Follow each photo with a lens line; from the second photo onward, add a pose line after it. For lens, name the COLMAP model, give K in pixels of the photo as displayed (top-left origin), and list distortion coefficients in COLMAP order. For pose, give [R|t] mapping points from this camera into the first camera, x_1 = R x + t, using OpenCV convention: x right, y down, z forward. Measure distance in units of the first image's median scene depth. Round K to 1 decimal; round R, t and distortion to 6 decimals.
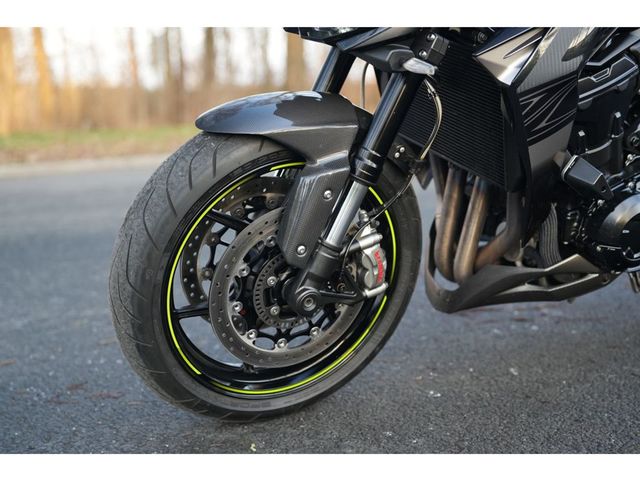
lens RADIAL K [[905.1, 0, 320.0], [0, 905.1, 240.0], [0, 0, 1]] dist [-0.085508, 1.164915]
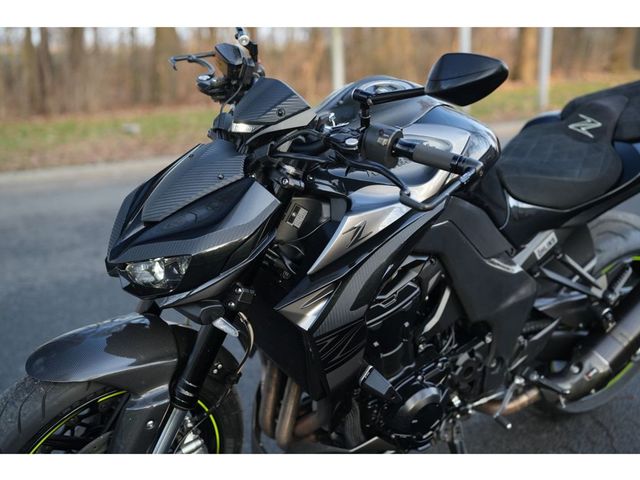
lens RADIAL K [[905.1, 0, 320.0], [0, 905.1, 240.0], [0, 0, 1]] dist [-0.085508, 1.164915]
pose [[0.991092, -0.016320, 0.132178, 0.067364], [0.009859, 0.998731, 0.049382, -0.308954], [-0.132816, -0.047638, 0.989995, -0.126399]]
